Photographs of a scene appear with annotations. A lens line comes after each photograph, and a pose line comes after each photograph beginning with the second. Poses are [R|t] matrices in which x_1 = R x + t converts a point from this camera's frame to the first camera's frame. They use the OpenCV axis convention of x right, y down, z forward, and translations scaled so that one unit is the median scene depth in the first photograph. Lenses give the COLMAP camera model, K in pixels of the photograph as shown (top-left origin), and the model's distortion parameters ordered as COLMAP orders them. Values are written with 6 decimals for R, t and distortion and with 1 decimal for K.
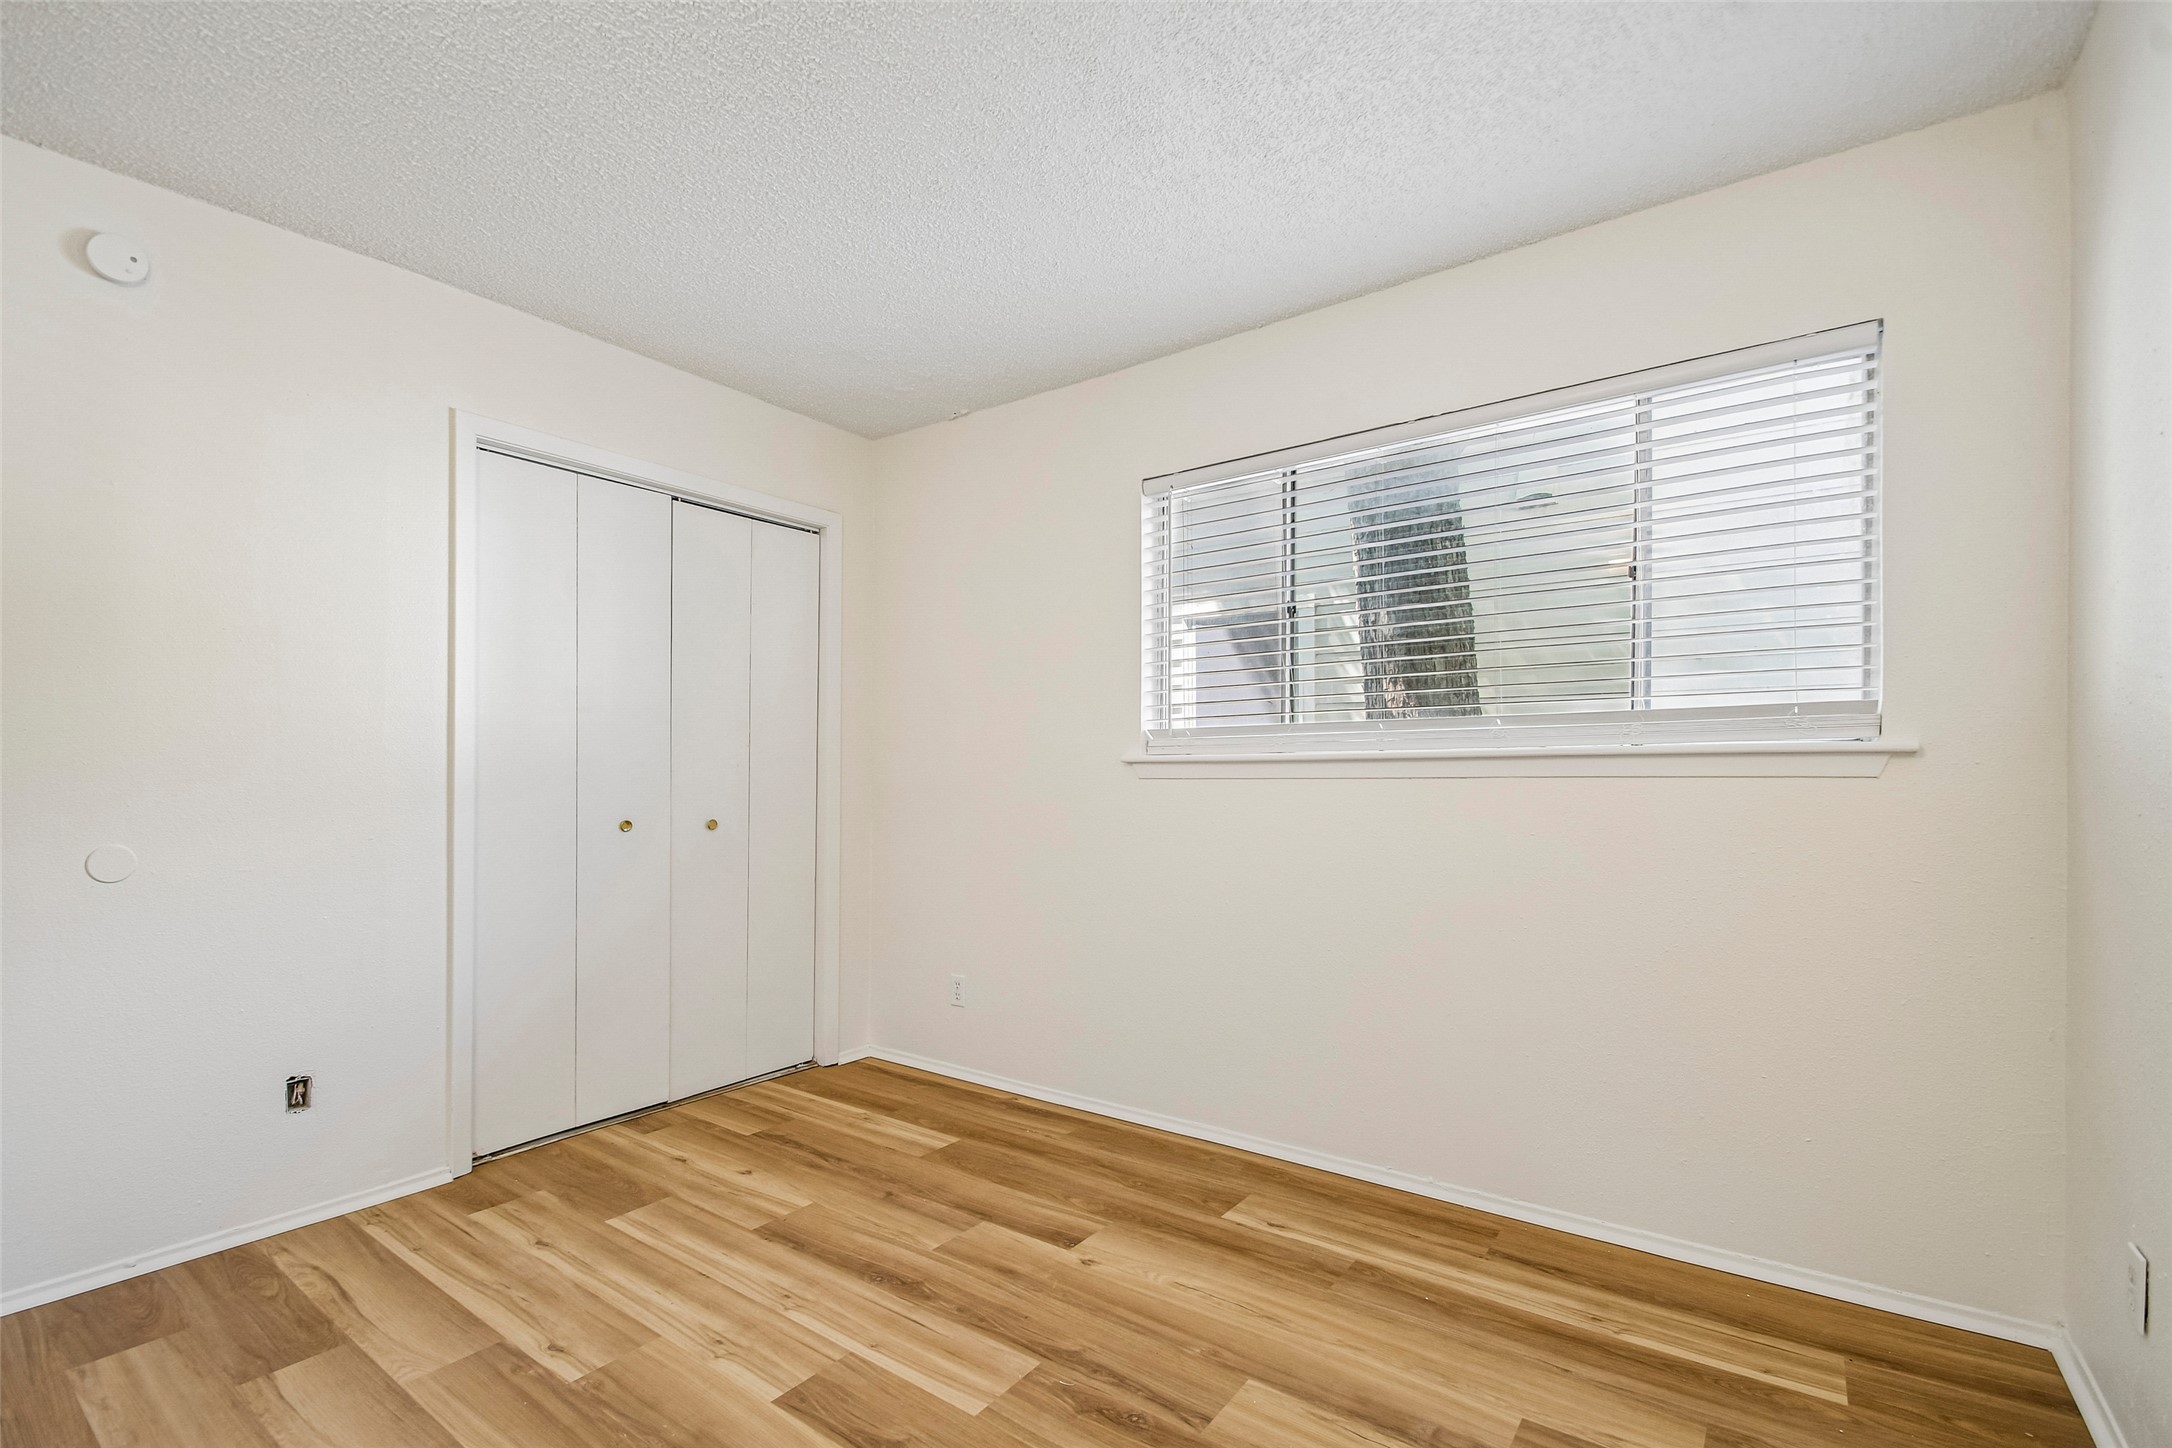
lens RADIAL K [[963.2, 0, 1086.0], [0, 963.2, 764.6], [0, 0, 1]] dist [0.013795, -0.016031]
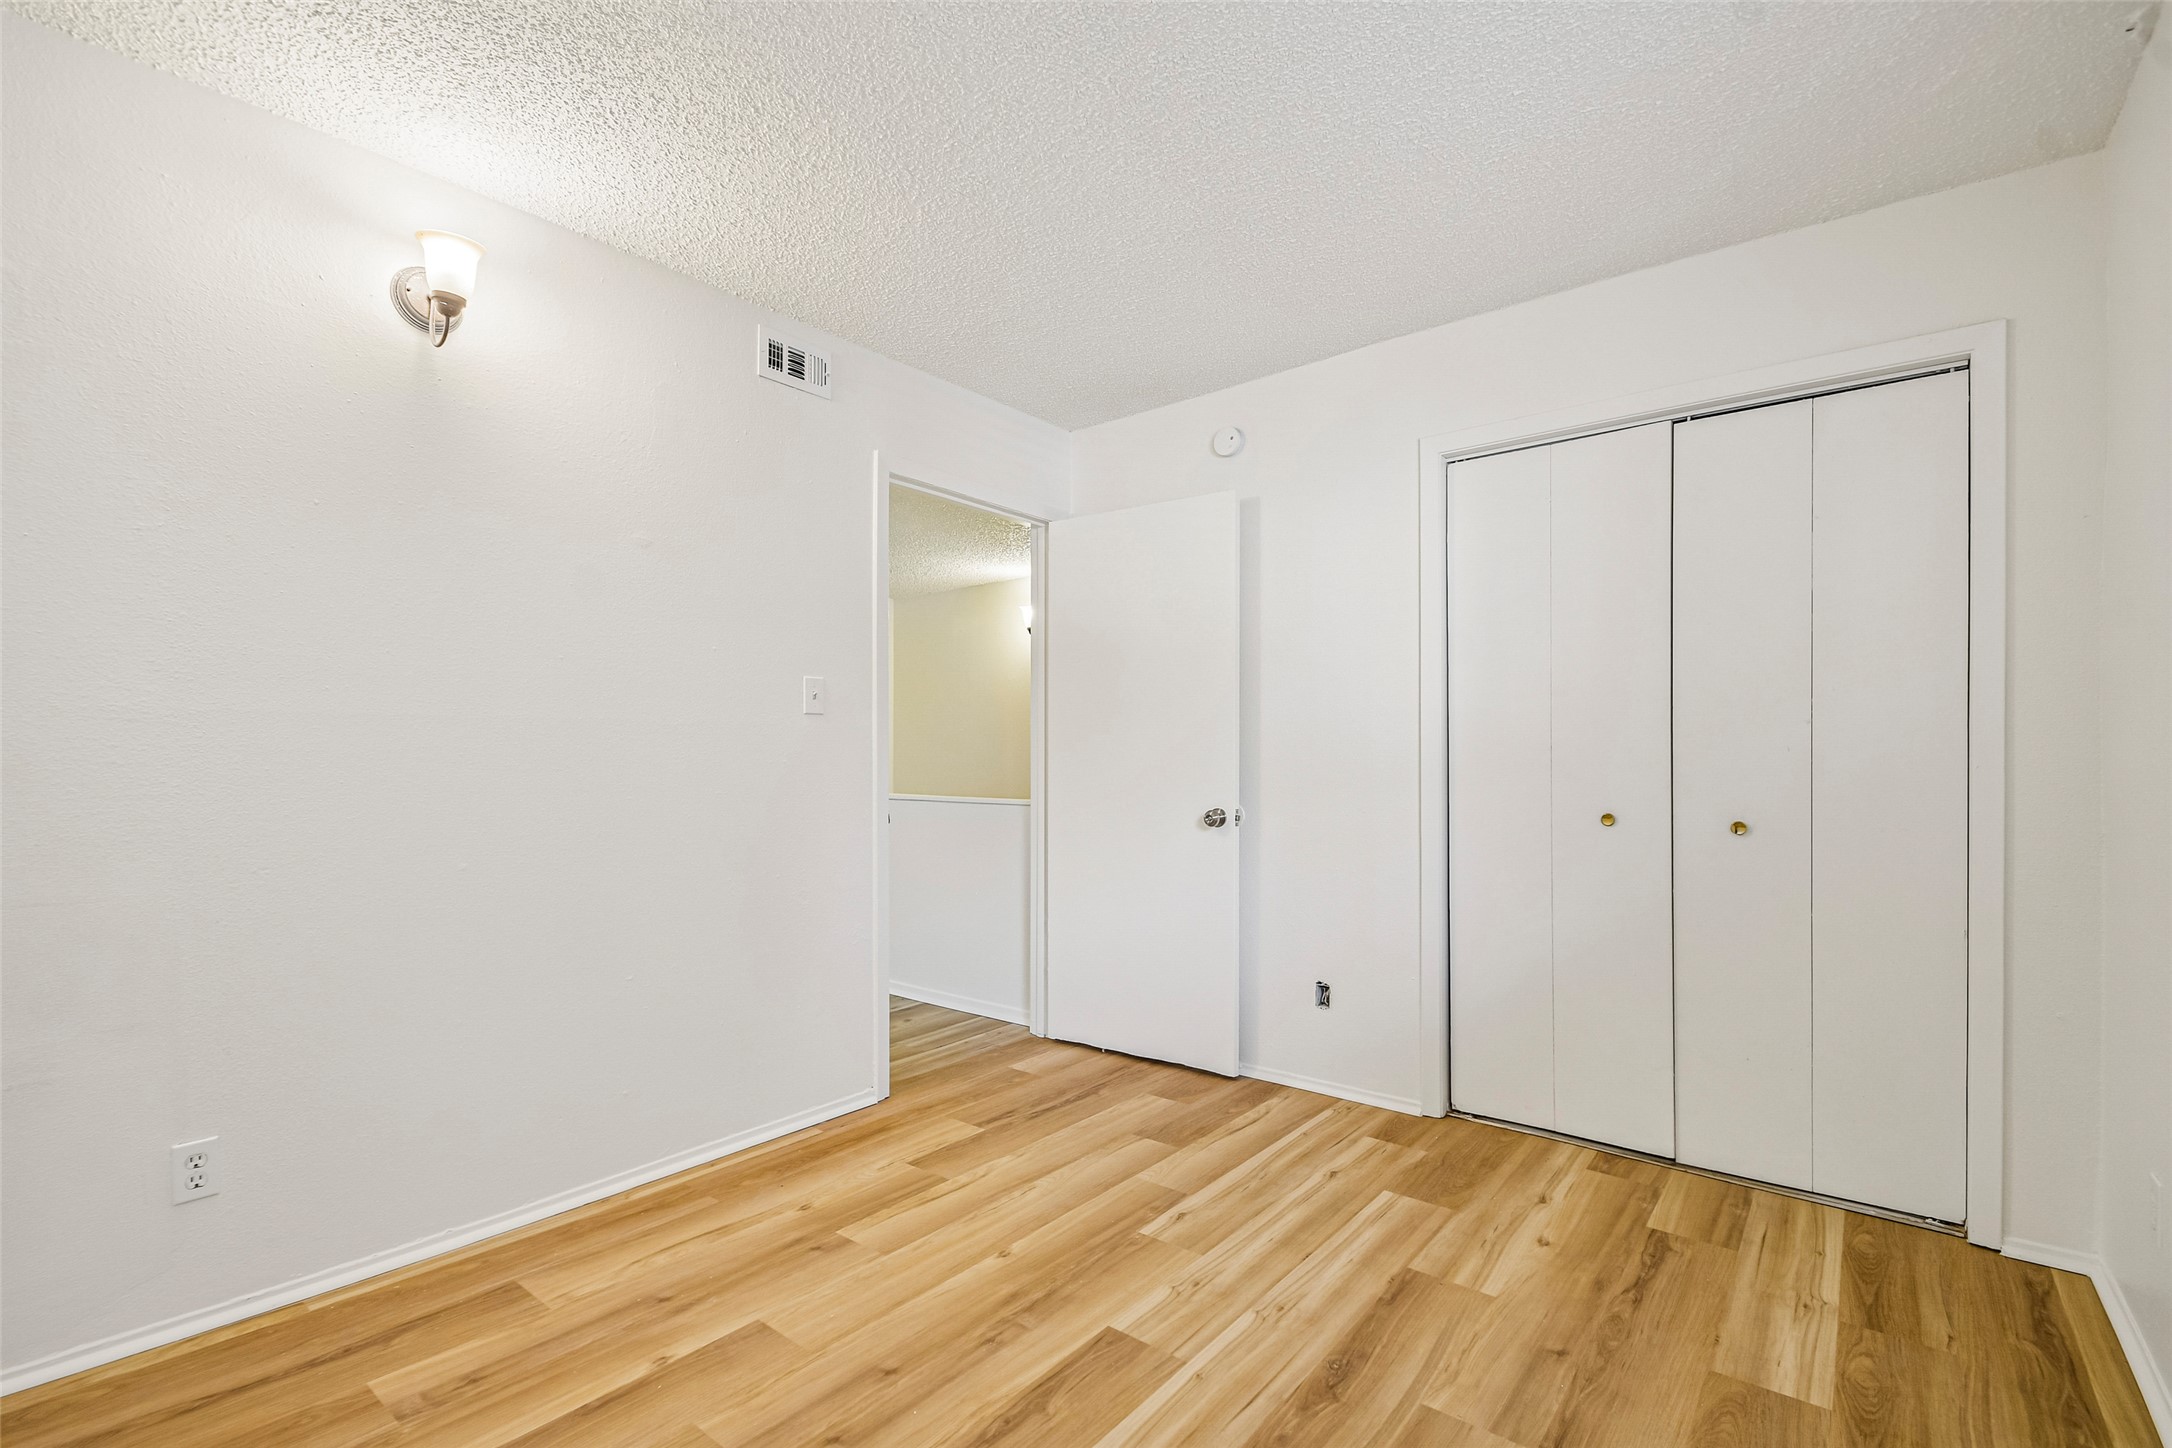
lens RADIAL K [[963.2, 0, 1086.0], [0, 963.2, 764.6], [0, 0, 1]] dist [0.013795, -0.016031]
pose [[-0.050867, 0.004134, -0.998697, 0.540057], [0.005605, 0.999977, 0.003854, 0.010827], [0.998690, -0.005401, -0.050889, 0.723018]]
